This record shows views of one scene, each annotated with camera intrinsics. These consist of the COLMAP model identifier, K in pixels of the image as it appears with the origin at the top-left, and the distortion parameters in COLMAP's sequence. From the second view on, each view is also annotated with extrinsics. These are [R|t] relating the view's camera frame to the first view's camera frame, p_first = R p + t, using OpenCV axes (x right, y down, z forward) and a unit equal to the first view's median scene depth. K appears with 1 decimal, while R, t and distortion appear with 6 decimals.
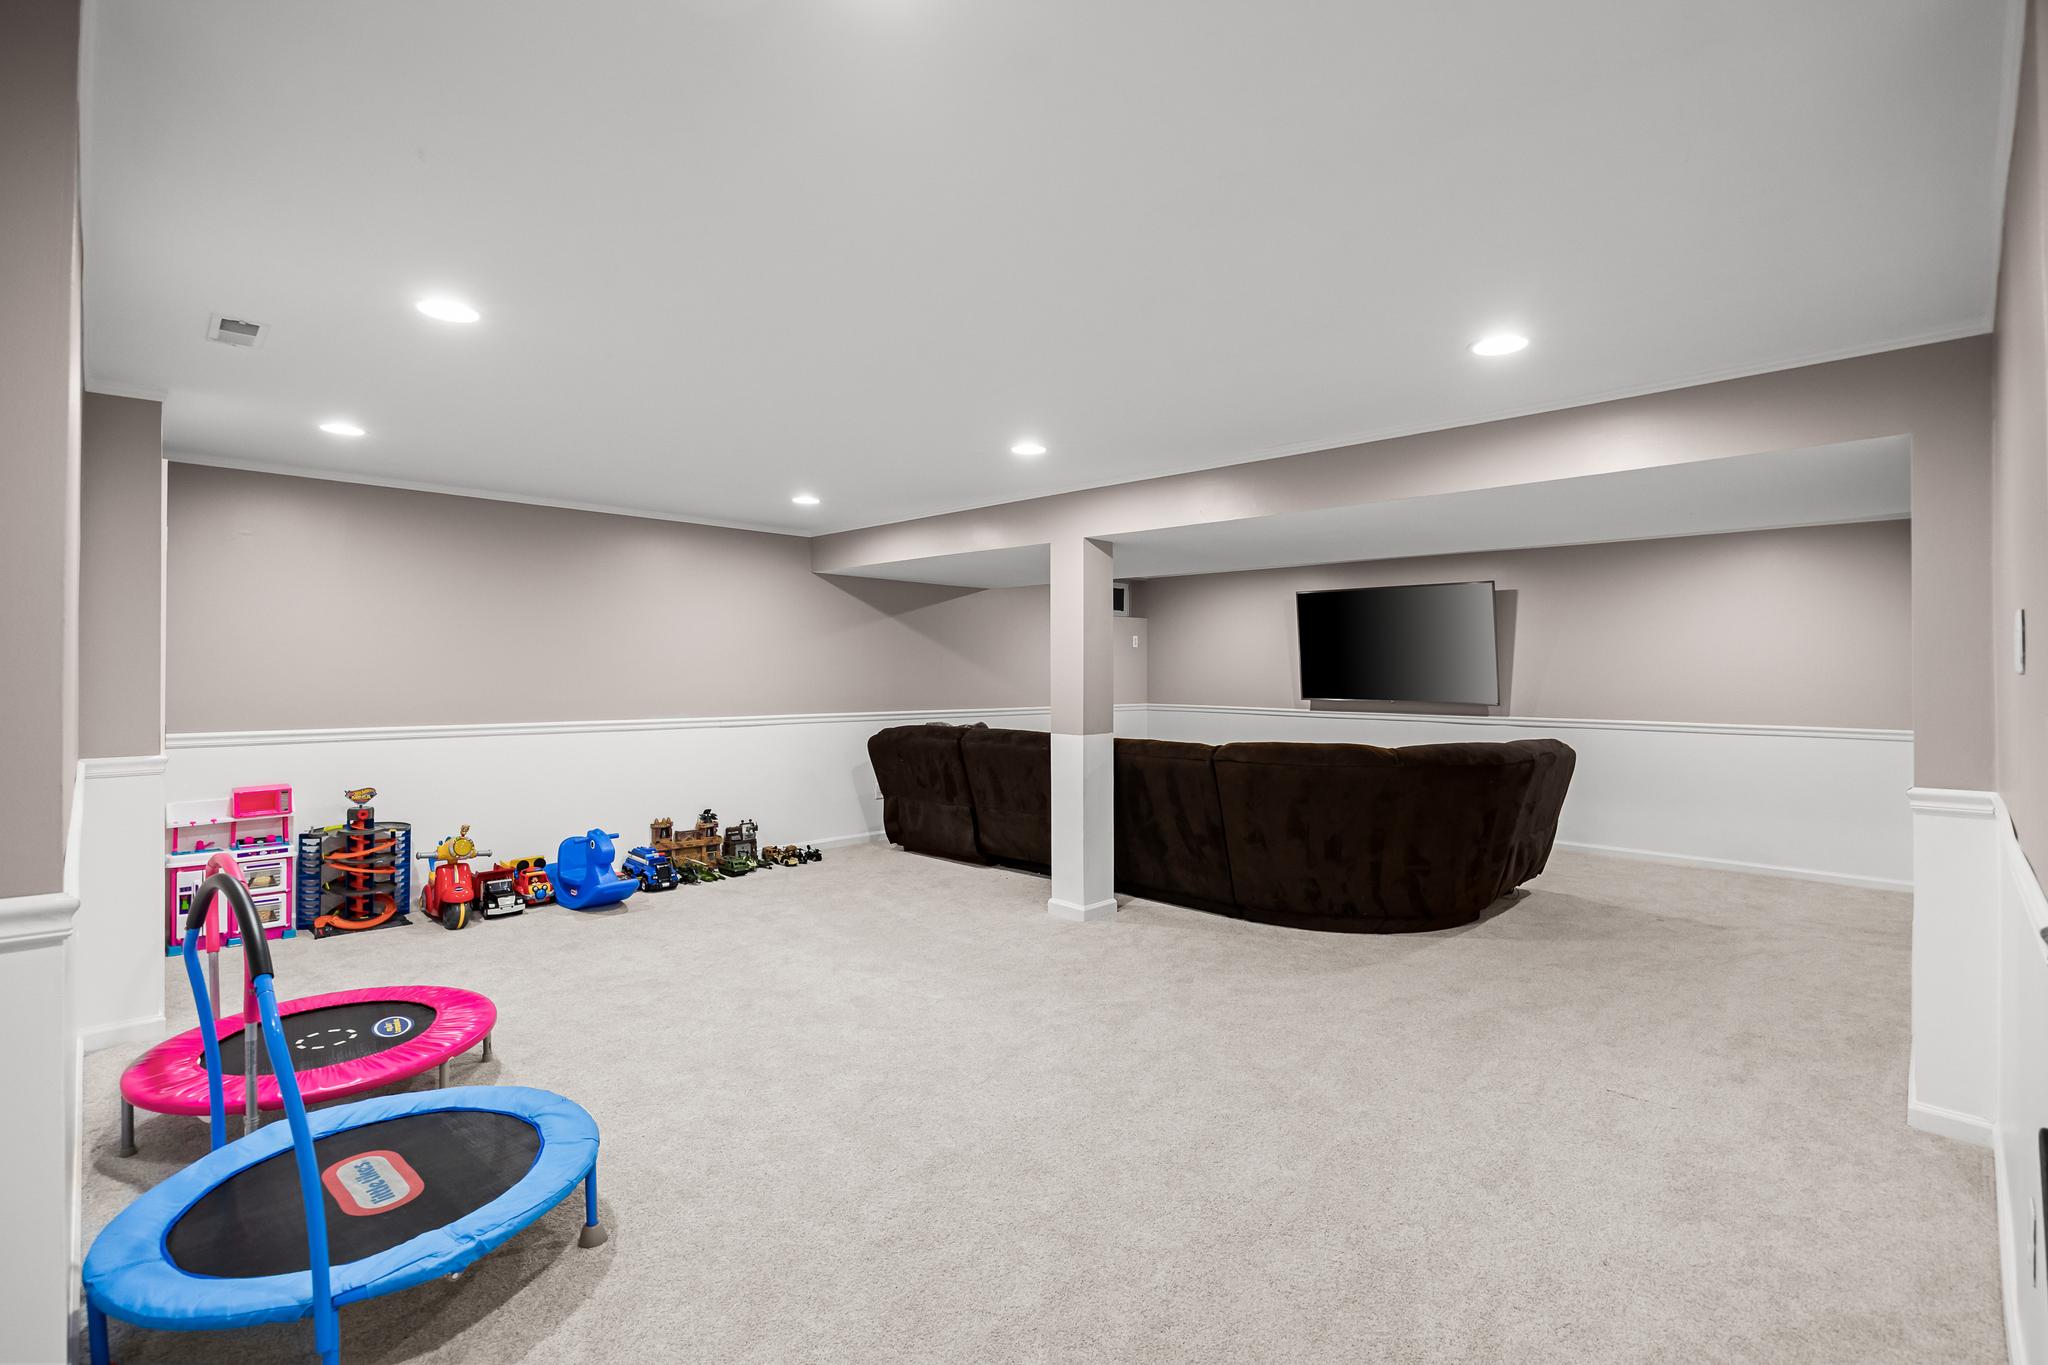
lens RADIAL K [[942.9, 0, 1024.0], [0, 942.9, 682.5], [0, 0, 1]] dist [-0.000425, -0.000104]
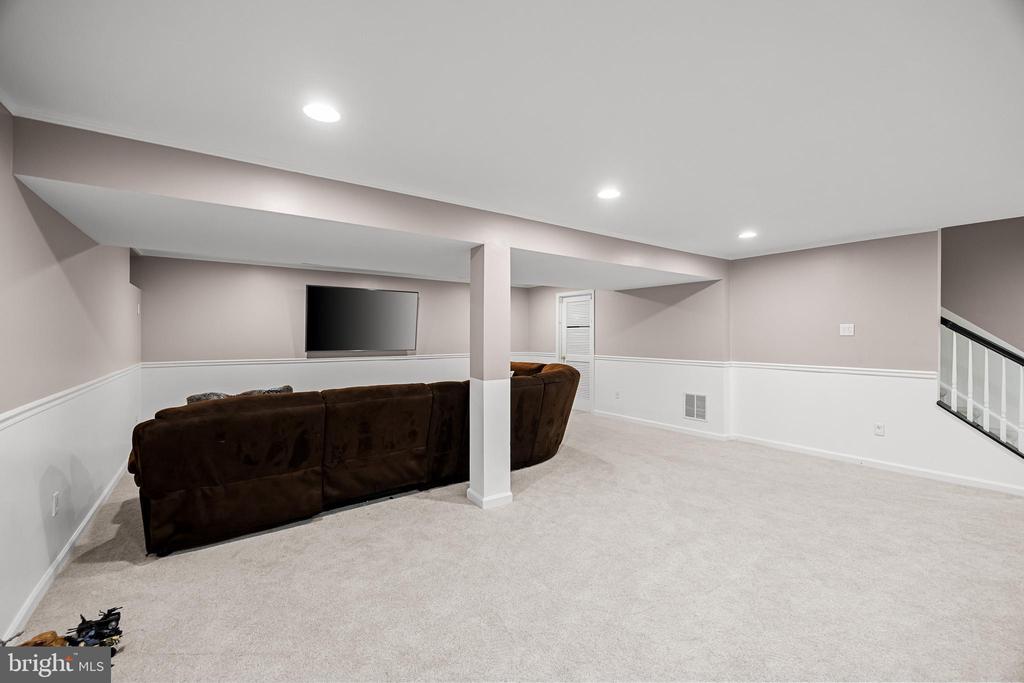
lens RADIAL K [[423.4, 0, 512.0], [0, 423.4, 341.5], [0, 0, 1]] dist [0.001658, 0.000115]
pose [[0.159922, -0.018836, 0.986950, -0.484610], [0.010668, 0.999793, 0.017352, -0.011990], [-0.987072, 0.007753, 0.160090, 0.713791]]
